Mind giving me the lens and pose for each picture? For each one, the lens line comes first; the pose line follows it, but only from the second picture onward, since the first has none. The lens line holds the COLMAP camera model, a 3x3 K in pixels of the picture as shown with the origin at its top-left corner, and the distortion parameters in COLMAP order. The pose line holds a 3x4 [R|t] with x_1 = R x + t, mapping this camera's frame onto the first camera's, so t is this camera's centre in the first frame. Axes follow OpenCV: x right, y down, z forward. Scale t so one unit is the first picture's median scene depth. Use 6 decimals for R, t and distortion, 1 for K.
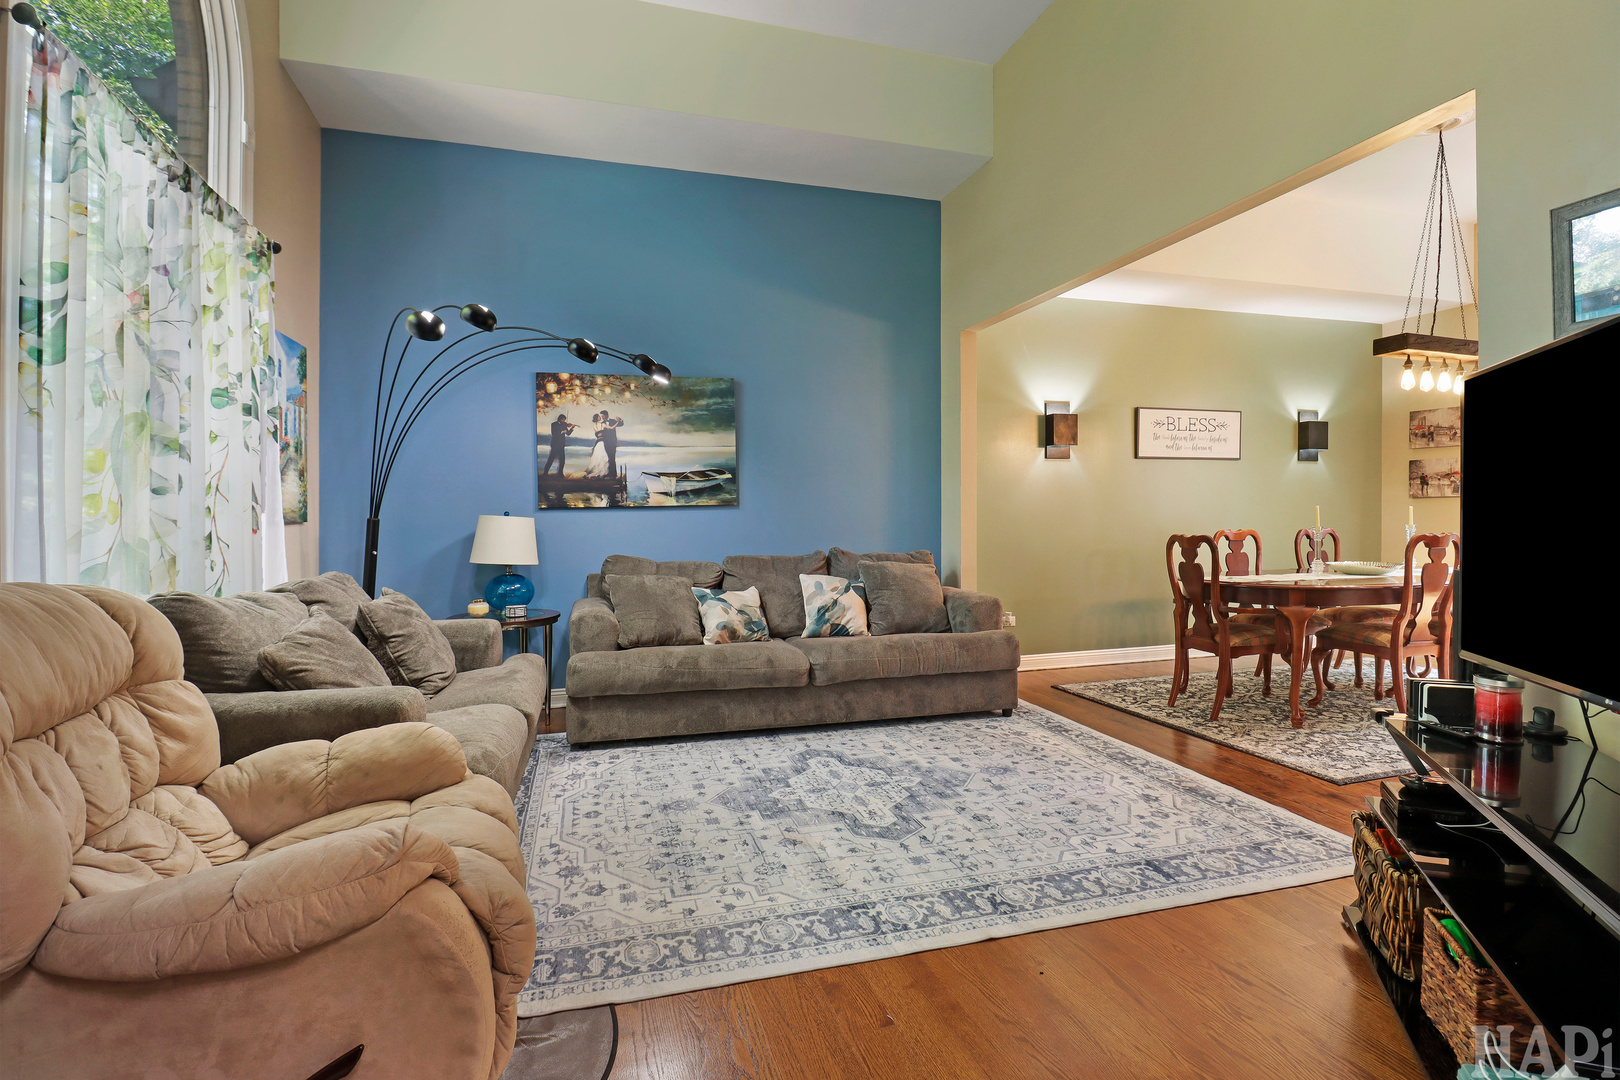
lens RADIAL K [[776.2, 0, 811.7], [0, 776.2, 522.7], [0, 0, 1]] dist [-0.014750, -0.001582]
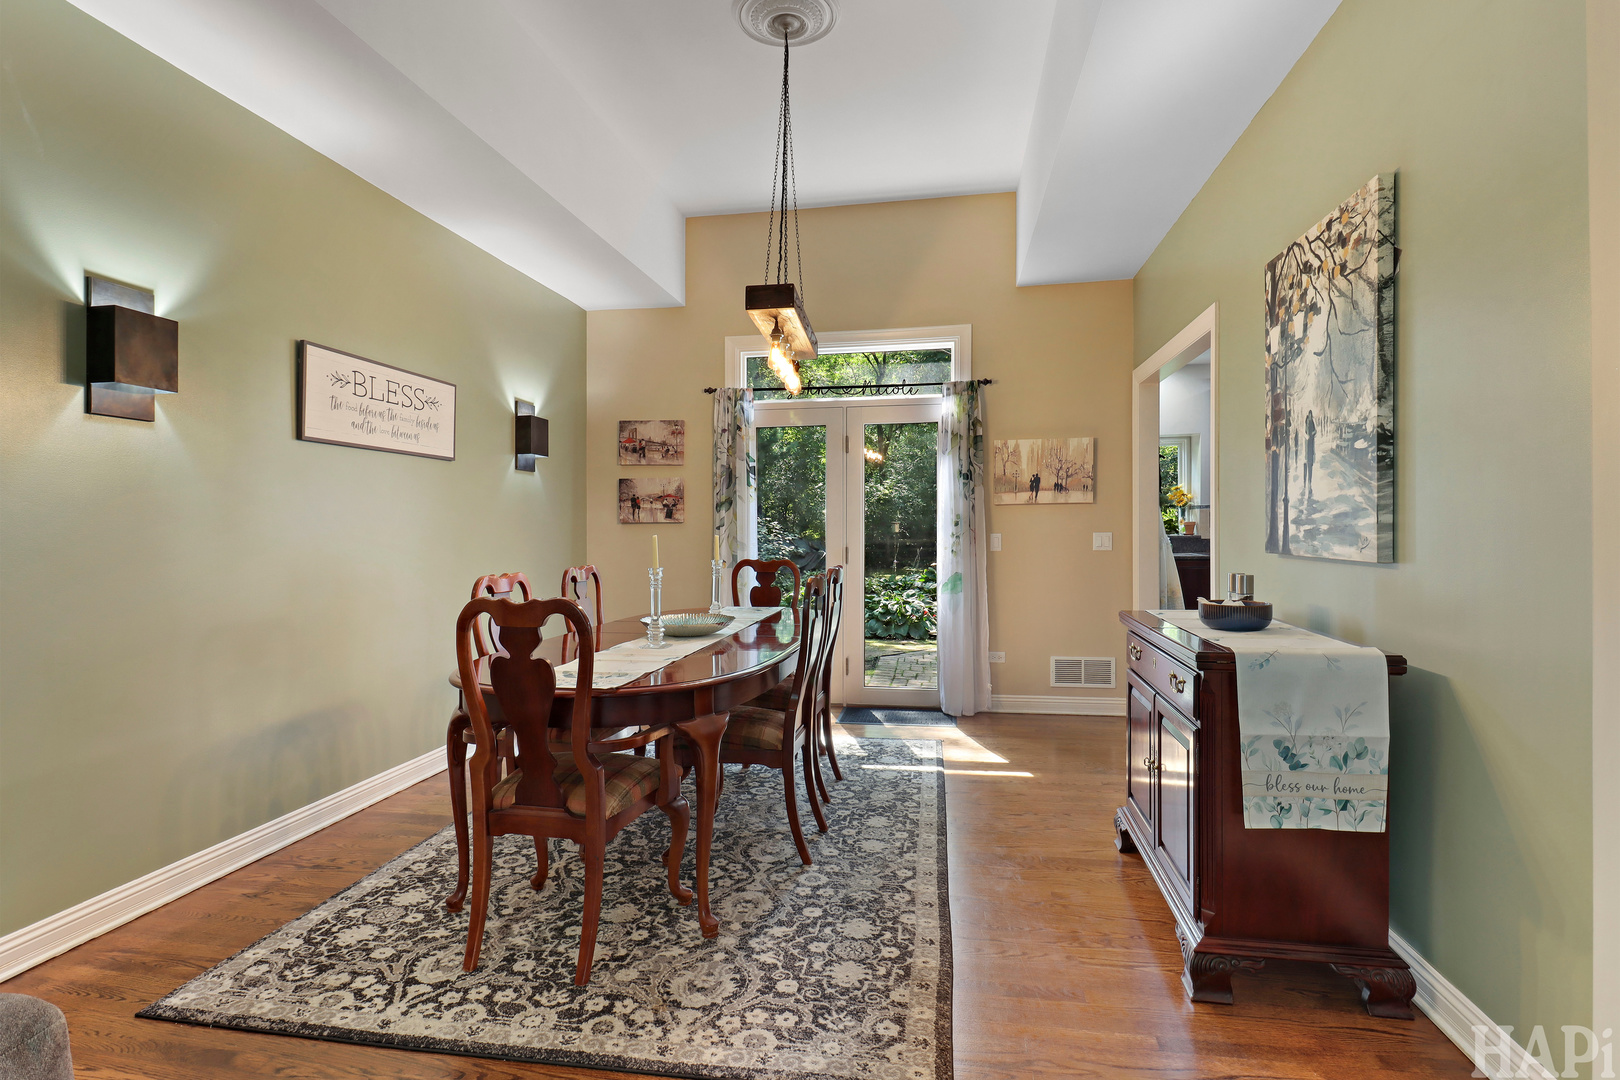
lens RADIAL K [[798.7, 0, 814.3], [0, 798.7, 532.9], [0, 0, 1]] dist [-0.020042, -0.001612]
pose [[0.443865, 0.002558, 0.896090, 0.140220], [0.013275, 0.999867, -0.009429, -0.016510], [-0.895995, 0.016081, 0.443772, 0.641214]]
